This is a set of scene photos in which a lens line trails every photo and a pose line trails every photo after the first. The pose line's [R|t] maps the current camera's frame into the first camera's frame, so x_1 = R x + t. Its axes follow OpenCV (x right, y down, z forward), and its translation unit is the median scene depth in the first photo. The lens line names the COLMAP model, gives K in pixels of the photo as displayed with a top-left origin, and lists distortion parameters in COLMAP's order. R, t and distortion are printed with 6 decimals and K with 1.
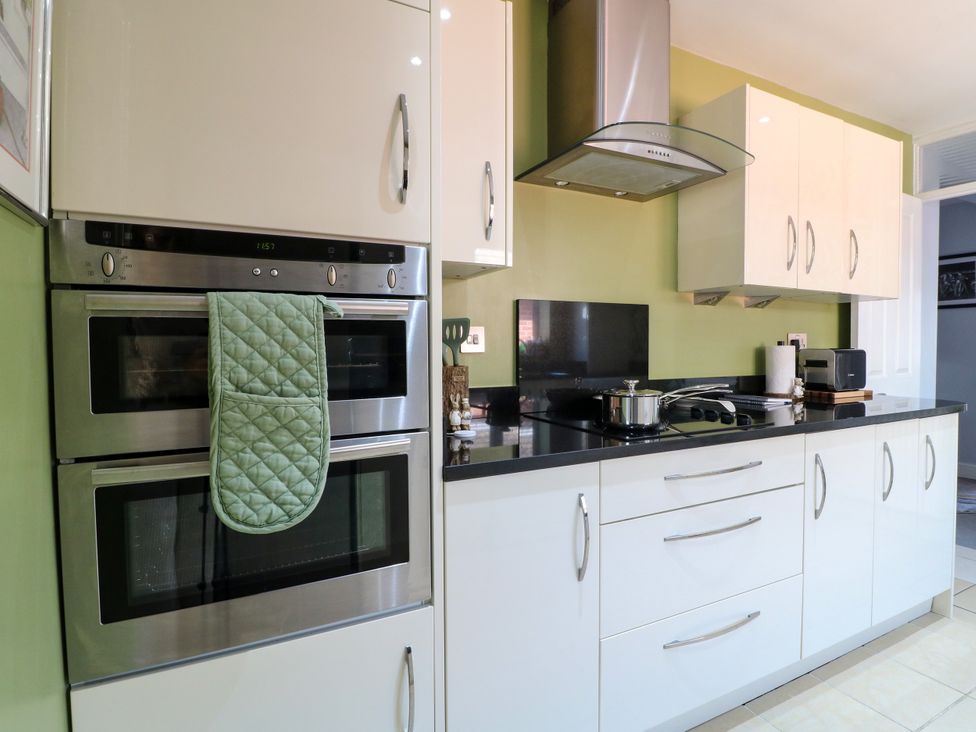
lens RADIAL K [[505.1, 0, 493.7], [0, 505.1, 361.1], [0, 0, 1]] dist [-0.003500, -0.012148]
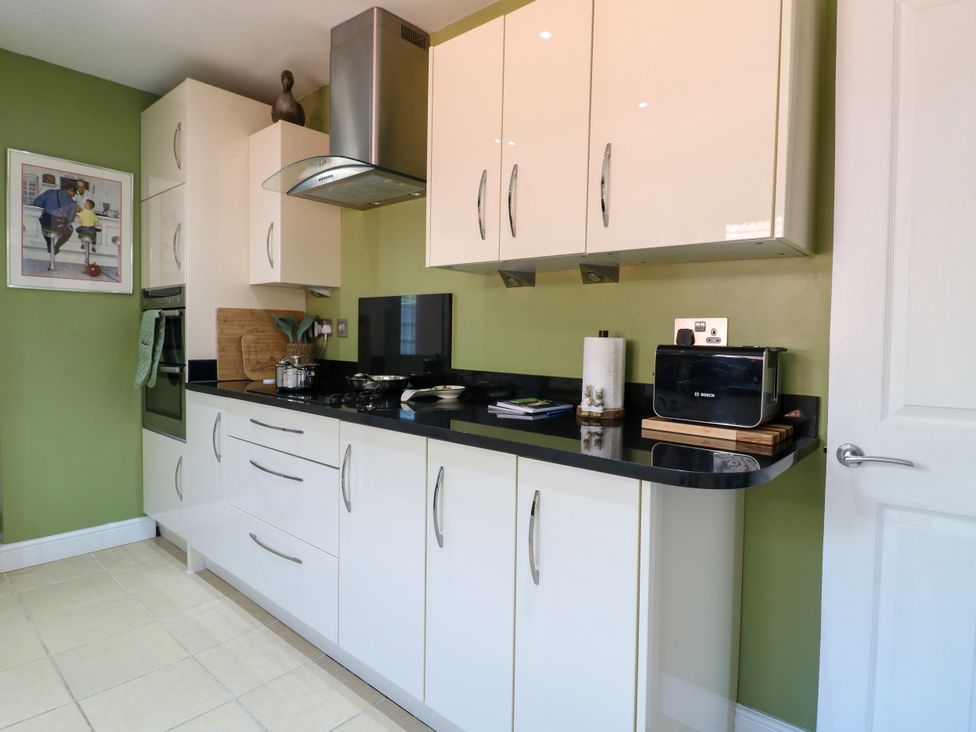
lens RADIAL K [[542.4, 0, 496.4], [0, 542.4, 362.7], [0, 0, 1]] dist [-0.017879, -0.001827]
pose [[0.392323, 0.053146, -0.918291, 1.218729], [-0.051024, 0.998050, 0.035963, -0.016103], [0.918411, 0.032745, 0.394270, 0.609135]]
